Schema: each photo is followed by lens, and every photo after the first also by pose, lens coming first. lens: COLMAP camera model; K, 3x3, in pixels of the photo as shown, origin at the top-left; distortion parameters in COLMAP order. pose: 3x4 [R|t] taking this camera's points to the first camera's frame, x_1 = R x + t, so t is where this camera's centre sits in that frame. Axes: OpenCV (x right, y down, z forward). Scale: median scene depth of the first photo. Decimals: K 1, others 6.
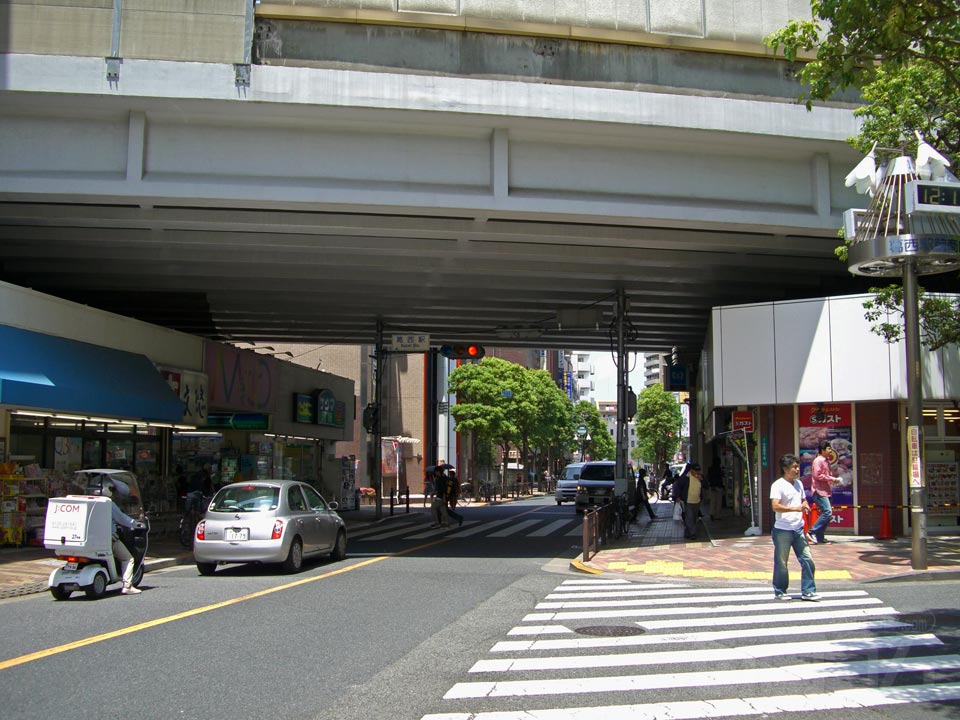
lens RADIAL K [[1070.6, 0, 478.5], [0, 1070.6, 355.3], [0, 0, 1]] dist [-0.126547, 0.000000]
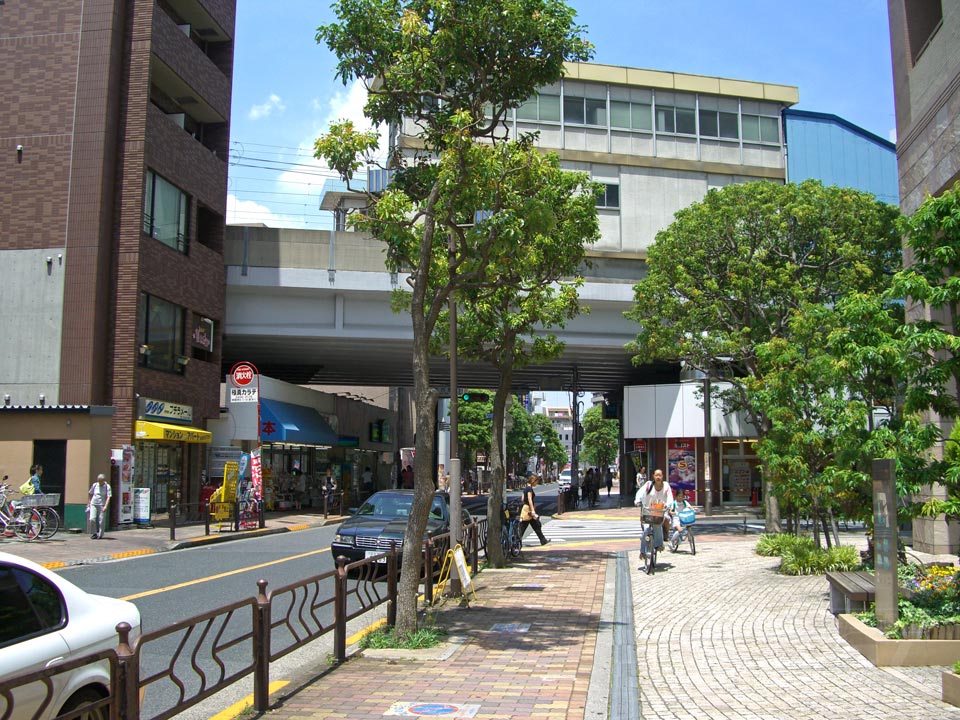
lens RADIAL K [[1070.6, 0, 481.7], [0, 1070.6, 363.1], [0, 0, 1]] dist [-0.126547, 0.000000]
pose [[0.998625, 0.007214, 0.051925, -0.096749], [-0.007495, 0.999958, 0.005216, -0.068485], [-0.051885, -0.005598, 0.998637, -0.646534]]
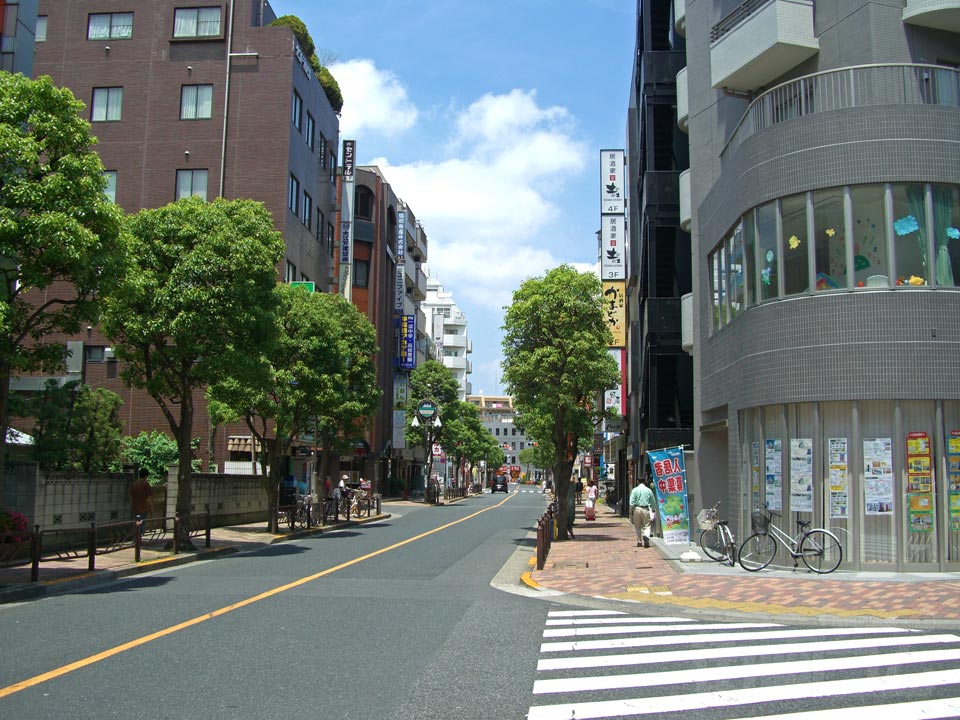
lens RADIAL K [[1070.6, 0, 480.0], [0, 1070.6, 358.6], [0, 0, 1]] dist [-0.126547, 0.000000]
pose [[0.994801, 0.023544, 0.099082, 0.230649], [-0.023411, 0.999723, -0.002503, 0.147083], [-0.099113, 0.000171, 0.995076, 1.426053]]
